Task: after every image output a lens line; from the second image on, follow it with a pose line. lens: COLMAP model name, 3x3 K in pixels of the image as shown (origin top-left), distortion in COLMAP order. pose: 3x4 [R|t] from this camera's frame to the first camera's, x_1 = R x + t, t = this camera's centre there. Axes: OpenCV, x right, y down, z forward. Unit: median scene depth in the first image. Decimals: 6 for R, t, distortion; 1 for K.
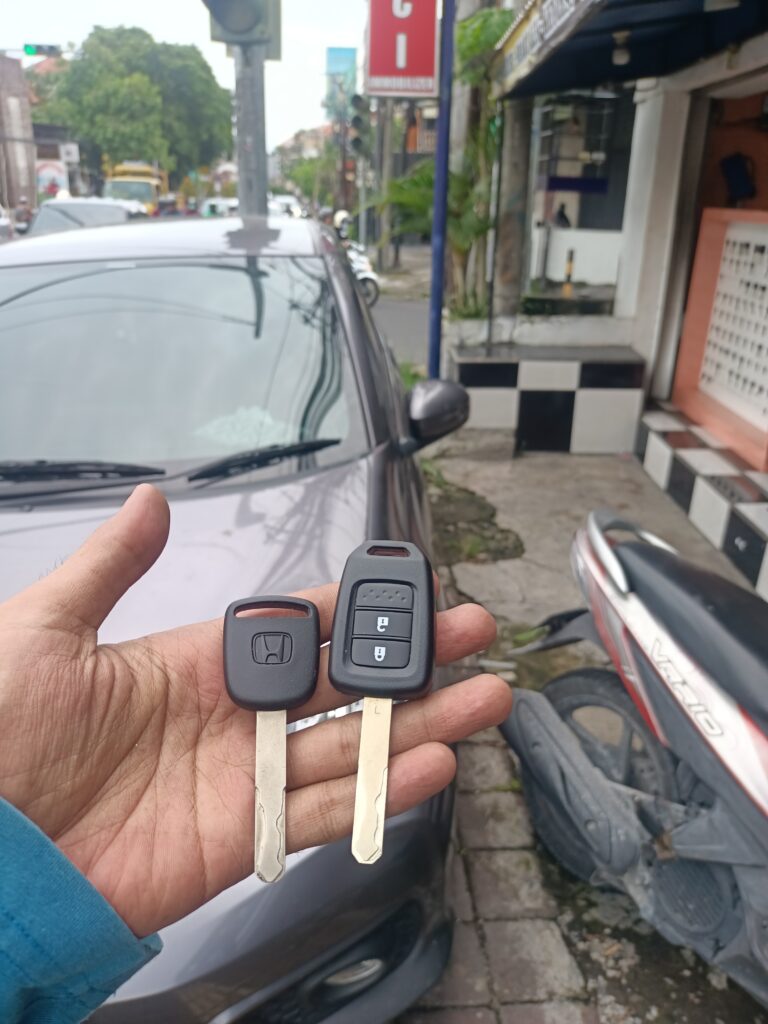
lens RADIAL K [[760.5, 0, 393.1], [0, 760.5, 505.6], [0, 0, 1]] dist [0.036983, -0.038630]
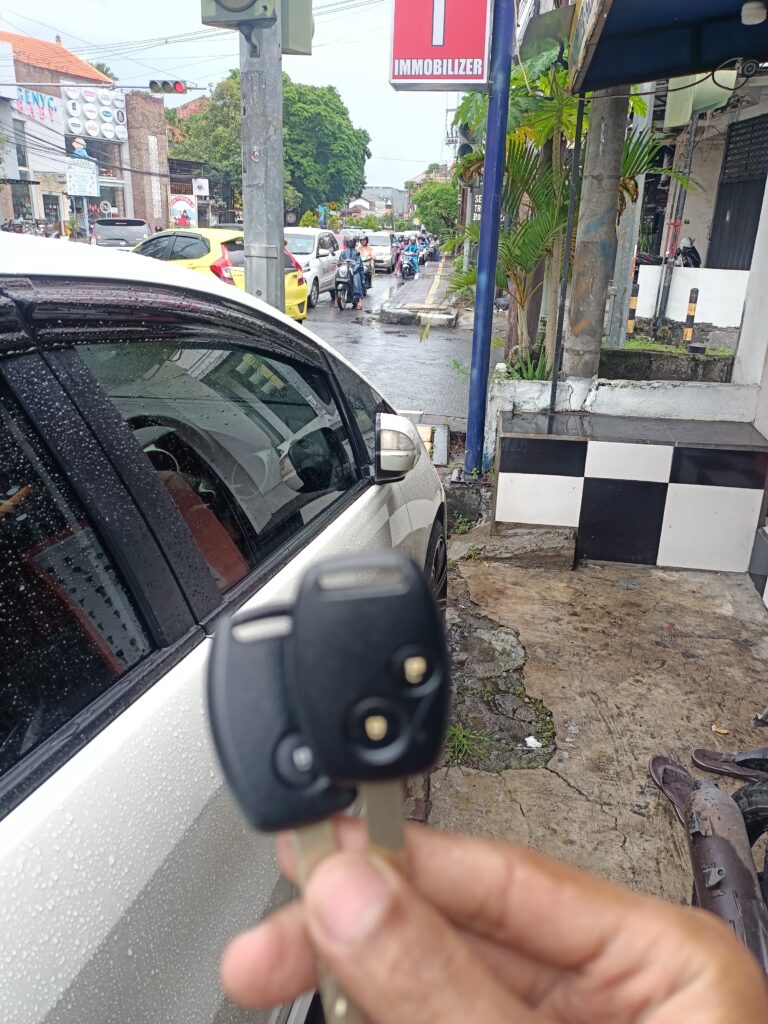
lens RADIAL K [[760.5, 0, 376.2], [0, 760.5, 505.8], [0, 0, 1]] dist [0.036983, -0.038630]
pose [[0.985434, 0.067221, -0.156207, 0.078143], [-0.073304, 0.996747, -0.033507, -0.081419], [0.153446, 0.044470, 0.987156, 0.227301]]
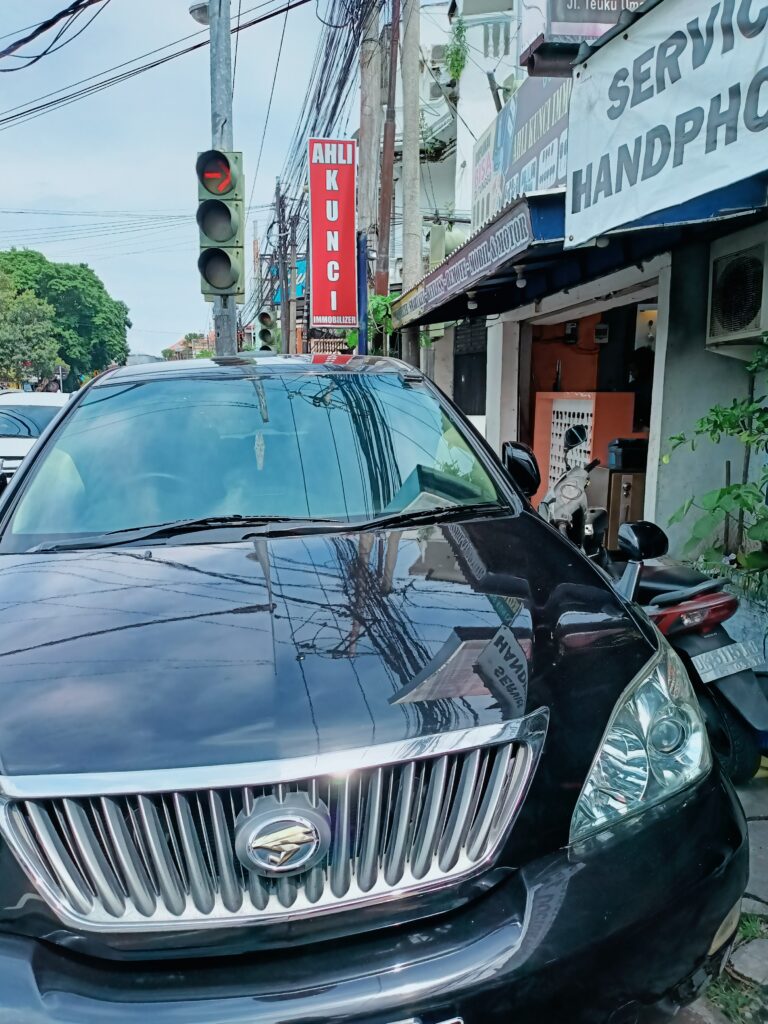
lens RADIAL K [[760.5, 0, 386.7], [0, 760.5, 527.0], [0, 0, 1]] dist [0.036983, -0.038630]
pose [[0.989909, -0.043740, 0.134786, -0.088812], [0.070828, 0.976557, -0.203274, 0.139575], [-0.122735, 0.210769, 0.969800, -0.329184]]
